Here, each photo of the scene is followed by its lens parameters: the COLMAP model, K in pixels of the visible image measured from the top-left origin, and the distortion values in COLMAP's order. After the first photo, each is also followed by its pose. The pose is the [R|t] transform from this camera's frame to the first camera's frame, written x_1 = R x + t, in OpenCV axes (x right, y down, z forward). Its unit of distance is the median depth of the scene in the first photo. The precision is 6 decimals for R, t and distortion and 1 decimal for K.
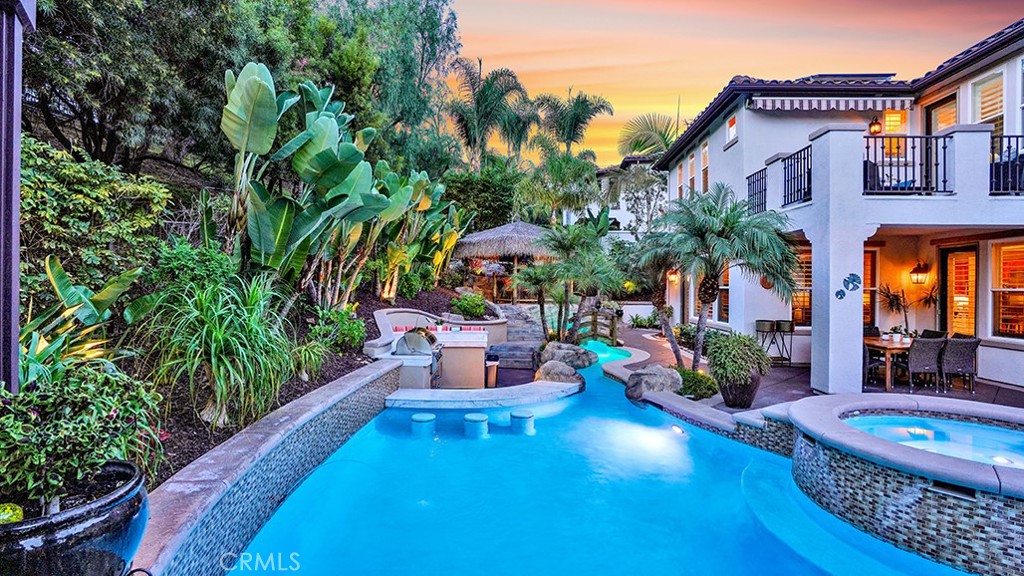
lens RADIAL K [[478.5, 0, 515.6], [0, 478.5, 288.1], [0, 0, 1]] dist [-0.051055, 0.018330]
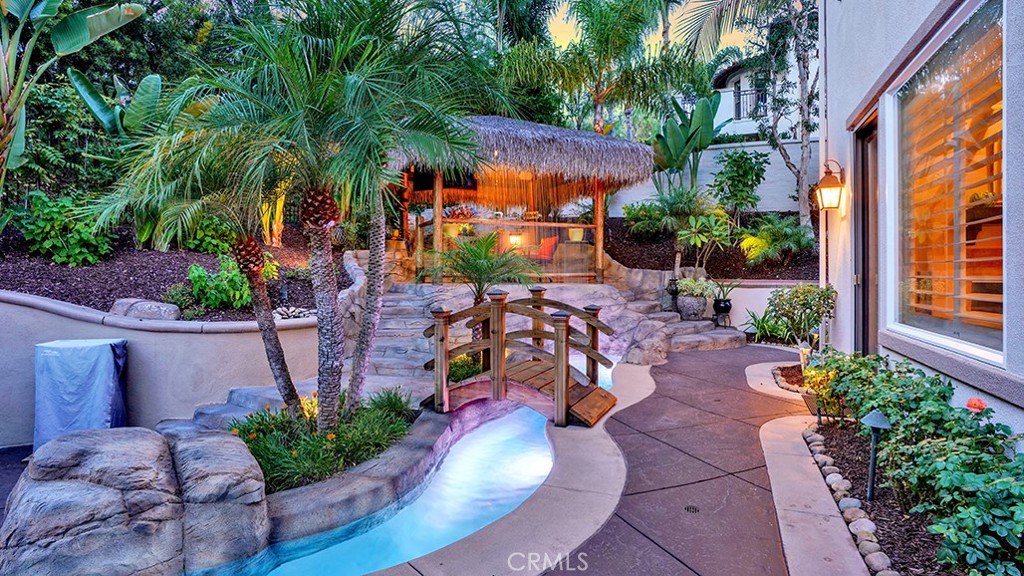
lens RADIAL K [[546.7, 0, 507.9], [0, 546.7, 282.6], [0, 0, 1]] dist [-0.030432, -0.000481]
pose [[0.945552, -0.002085, -0.325463, 0.390682], [0.006081, 0.999918, 0.011261, 0.047941], [0.325413, -0.012627, 0.945488, 0.921403]]
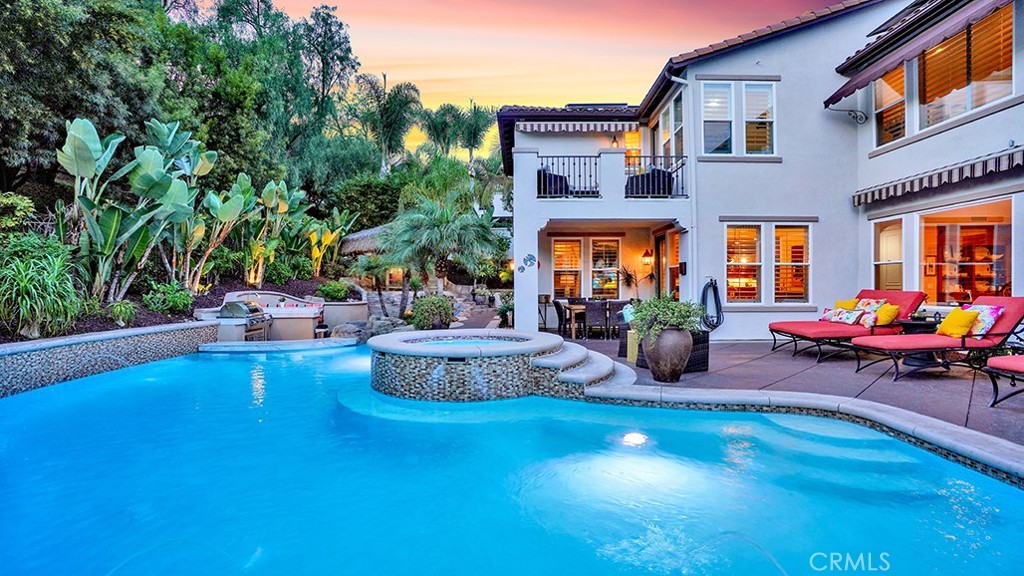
lens RADIAL K [[478.5, 0, 507.1], [0, 478.5, 291.8], [0, 0, 1]] dist [-0.051055, 0.018330]
pose [[0.999247, -0.011430, 0.037082, 0.427471], [0.011090, 0.999894, 0.009388, 0.048573], [-0.037186, -0.008969, 0.999268, -0.314299]]
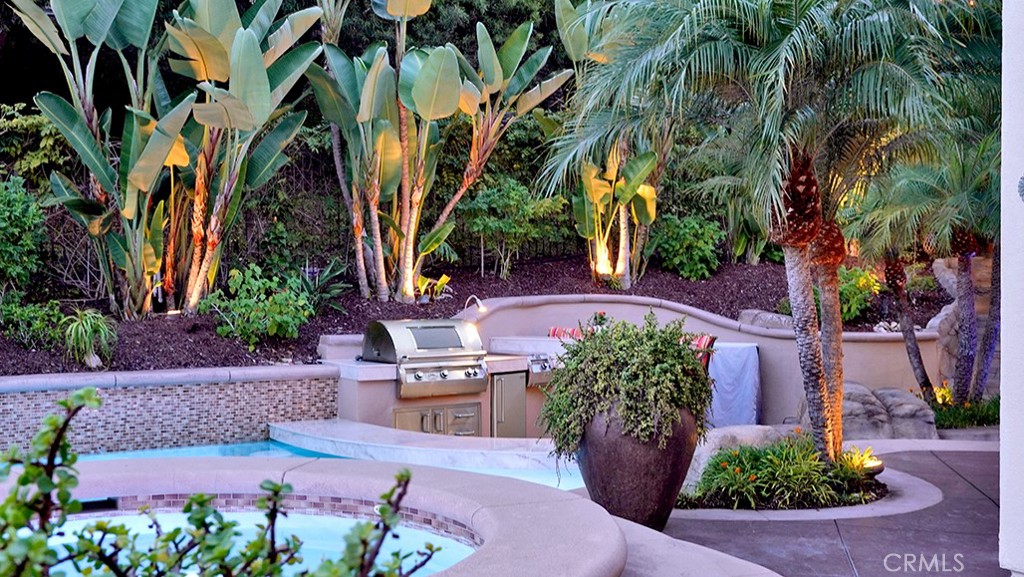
lens RADIAL K [[1131.1, 0, 518.6], [0, 1131.1, 292.2], [0, 0, 1]] dist [-0.007452, 0.000000]
pose [[0.604916, -0.002776, -0.796285, 0.728526], [0.000282, 0.999995, -0.003272, 0.052593], [0.796289, 0.001755, 0.604913, 0.288574]]
